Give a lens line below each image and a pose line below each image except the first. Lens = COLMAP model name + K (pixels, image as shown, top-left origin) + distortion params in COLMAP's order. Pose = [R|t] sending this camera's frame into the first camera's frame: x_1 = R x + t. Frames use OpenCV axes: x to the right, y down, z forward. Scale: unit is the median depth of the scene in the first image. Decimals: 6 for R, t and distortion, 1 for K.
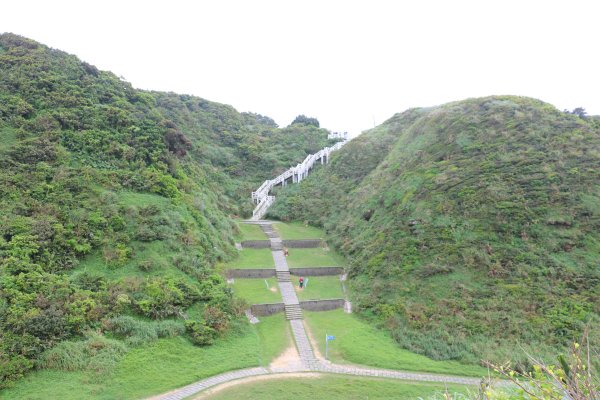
lens RADIAL K [[490.5, 0, 300.0], [0, 490.5, 200.0], [0, 0, 1]] dist [-0.177427, 0.153974]
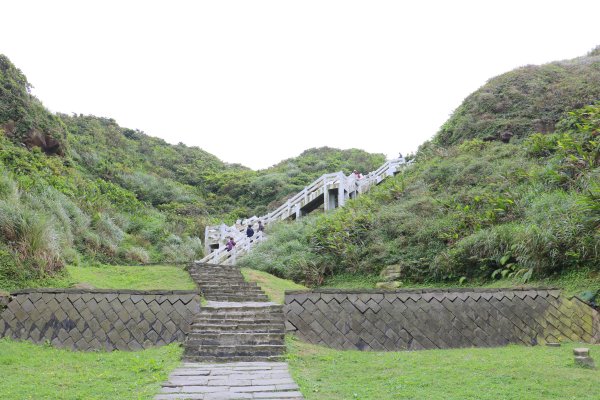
lens RADIAL K [[490.5, 0, 300.0], [0, 490.5, 200.0], [0, 0, 1]] dist [-0.177427, 0.153974]
pose [[0.999370, -0.011055, -0.033728, -0.020494], [-0.001192, 0.939272, -0.343172, 0.079979], [0.035473, 0.342996, 0.938667, 0.657919]]
